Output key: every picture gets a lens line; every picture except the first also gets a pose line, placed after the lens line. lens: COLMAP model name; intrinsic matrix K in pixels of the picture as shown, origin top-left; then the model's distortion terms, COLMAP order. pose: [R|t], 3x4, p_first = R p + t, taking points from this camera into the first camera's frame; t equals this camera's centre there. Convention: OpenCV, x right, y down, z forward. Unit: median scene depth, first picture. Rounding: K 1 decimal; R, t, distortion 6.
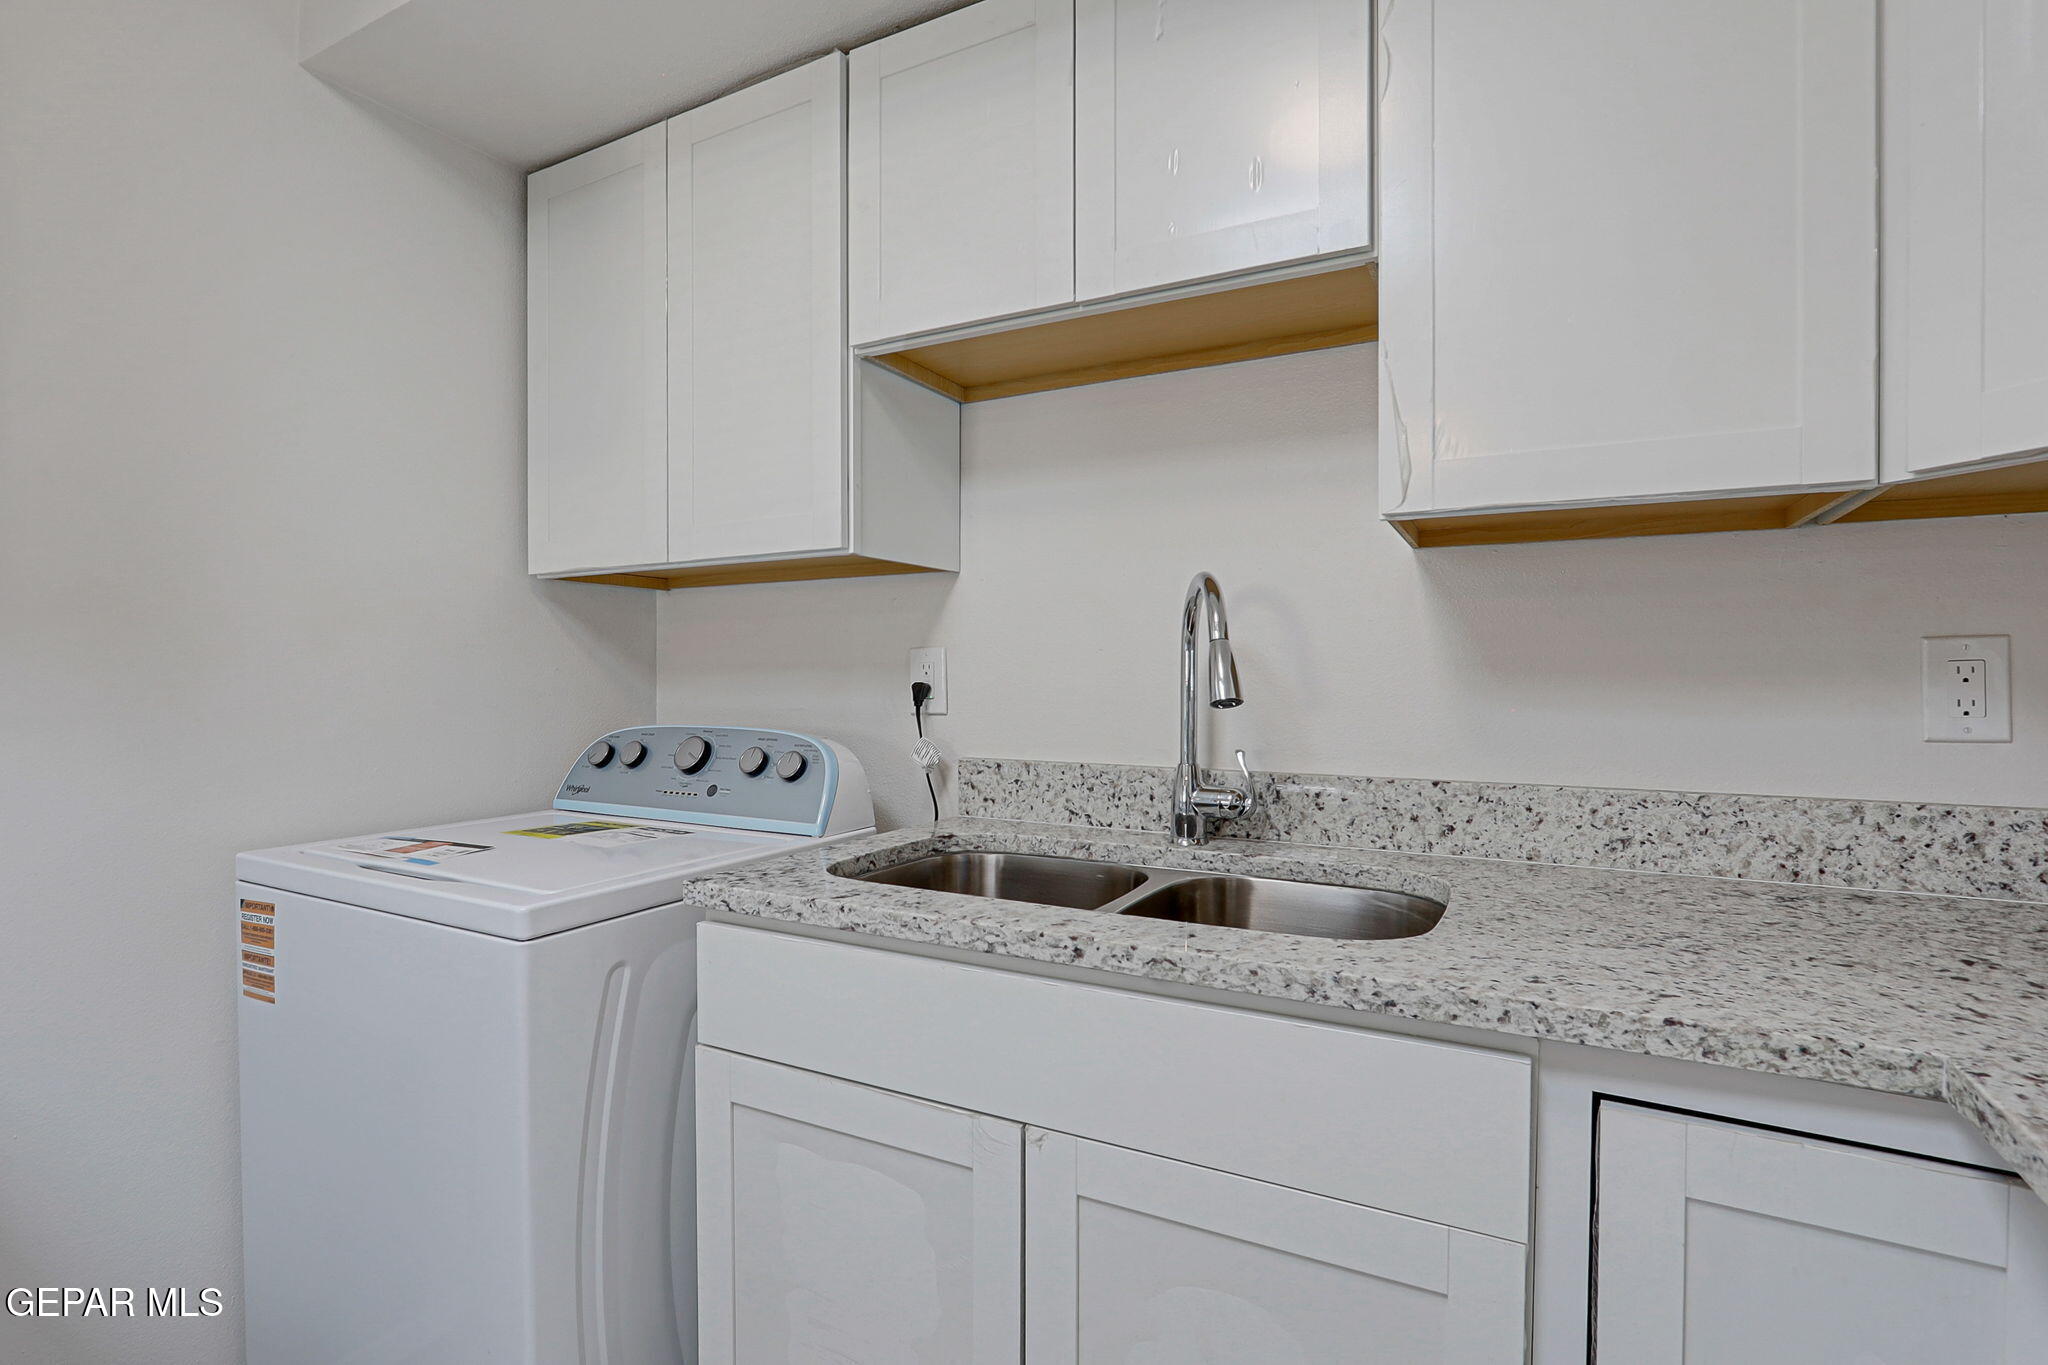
lens RADIAL K [[952.4, 0, 1027.8], [0, 952.4, 676.6], [0, 0, 1]] dist [-0.010742, 0.000566]
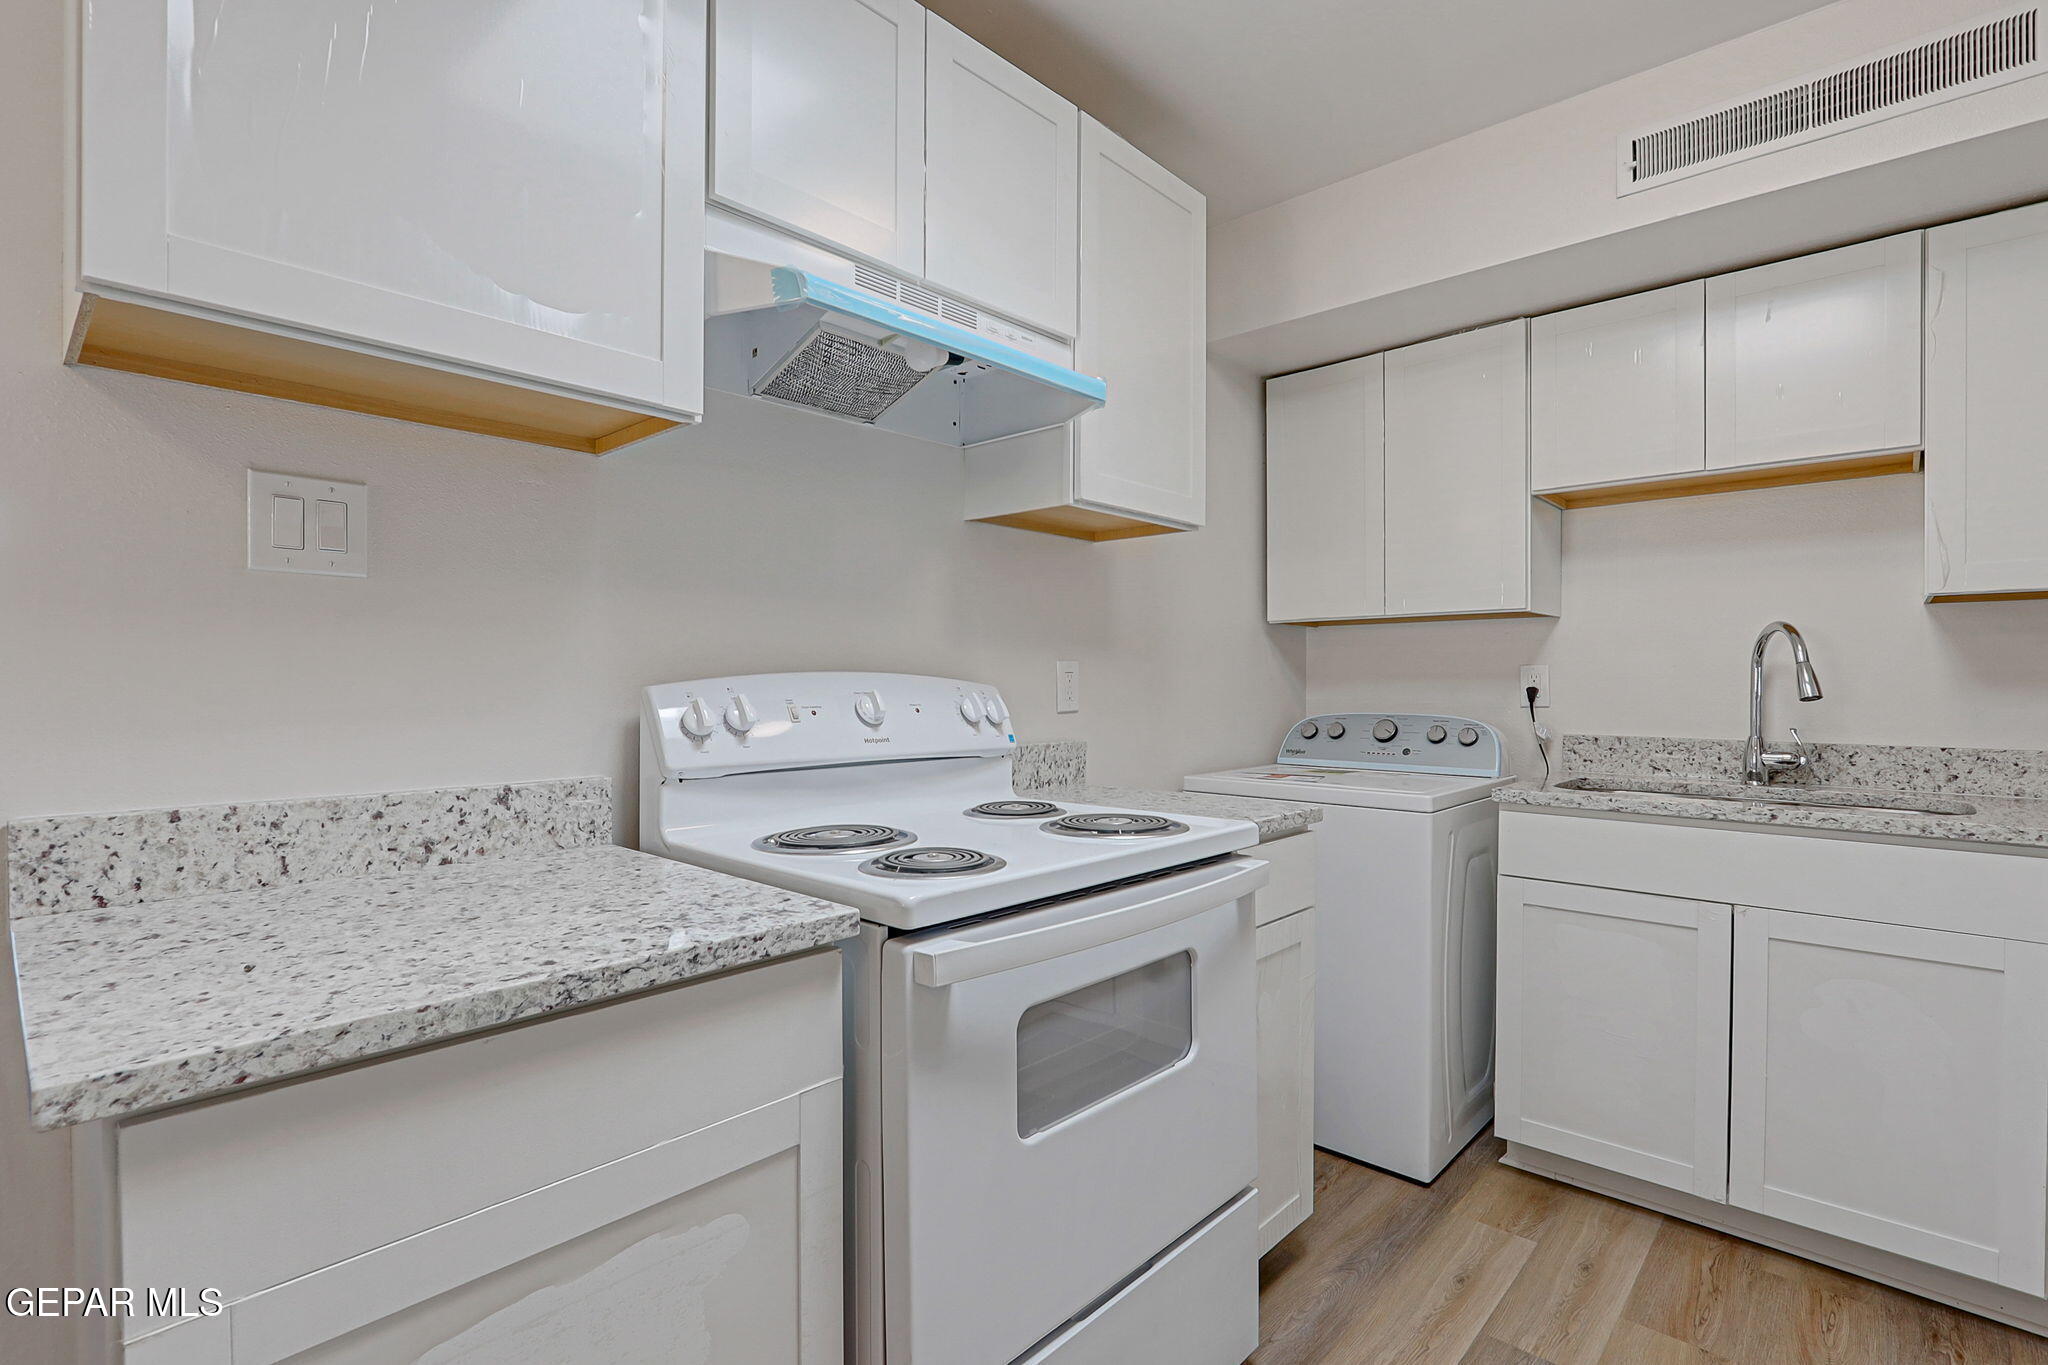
lens RADIAL K [[952.4, 0, 1021.6], [0, 952.4, 687.7], [0, 0, 1]] dist [-0.010742, 0.000566]
pose [[0.968112, 0.000665, -0.250518, -0.663124], [0.000472, 0.999990, 0.004477, -0.000093], [0.250519, -0.004452, 0.968102, -0.912900]]
